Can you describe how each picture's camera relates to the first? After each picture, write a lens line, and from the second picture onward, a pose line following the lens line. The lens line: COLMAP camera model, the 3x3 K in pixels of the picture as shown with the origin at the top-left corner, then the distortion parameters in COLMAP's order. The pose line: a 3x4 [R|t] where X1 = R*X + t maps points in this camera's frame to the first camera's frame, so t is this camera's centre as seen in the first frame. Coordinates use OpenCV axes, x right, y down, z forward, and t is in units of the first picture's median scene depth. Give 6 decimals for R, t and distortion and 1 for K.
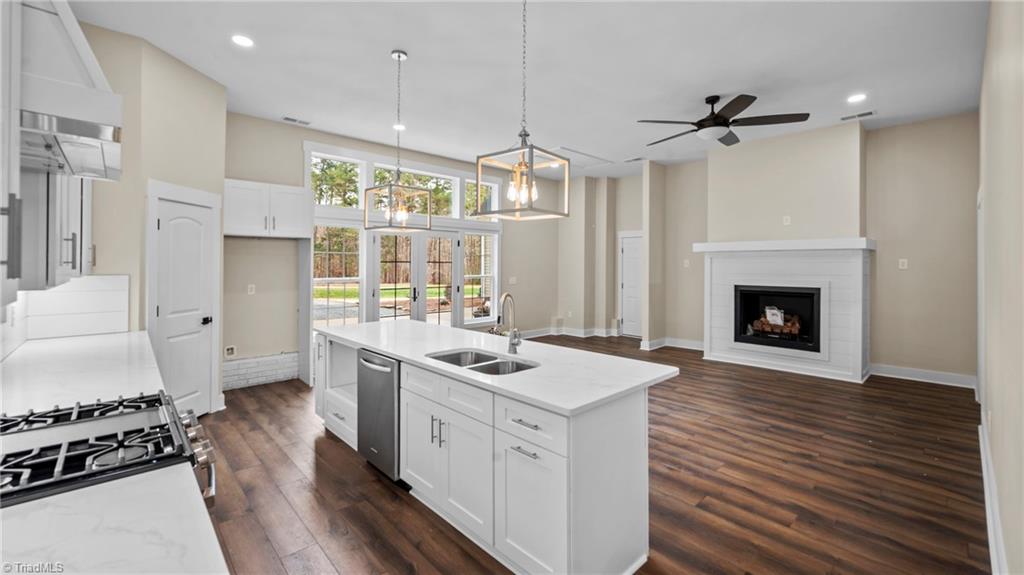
lens RADIAL K [[416.8, 0, 509.0], [0, 416.8, 263.3], [0, 0, 1]] dist [0.001081, 0.000012]
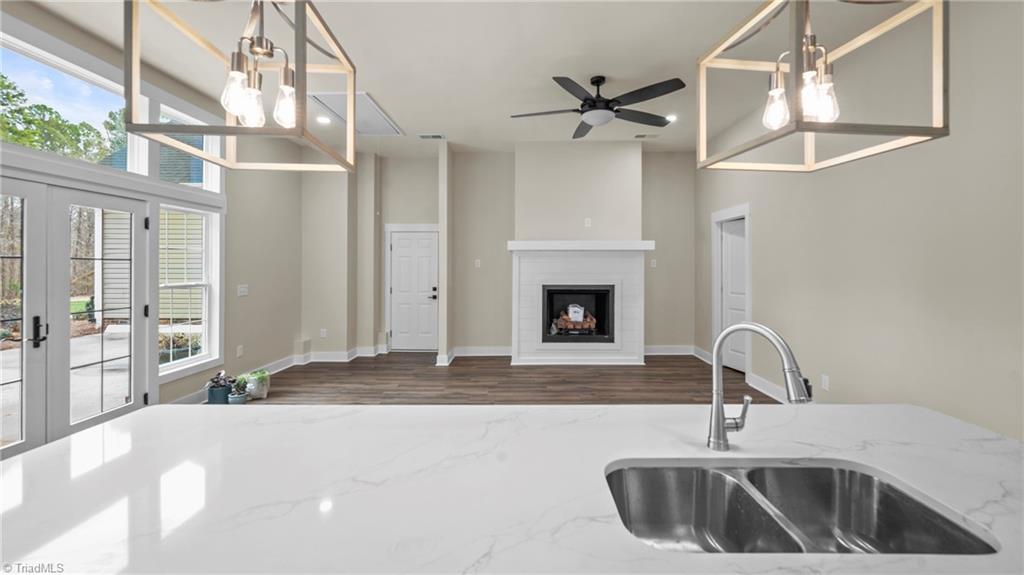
lens RADIAL K [[416.8, 0, 511.9], [0, 416.8, 265.8], [0, 0, 1]] dist [0.001081, 0.000012]
pose [[0.693257, -0.002286, 0.720687, -0.208789], [-0.001062, 0.999991, 0.004194, 0.002947], [-0.720690, -0.003673, 0.693248, 0.359005]]
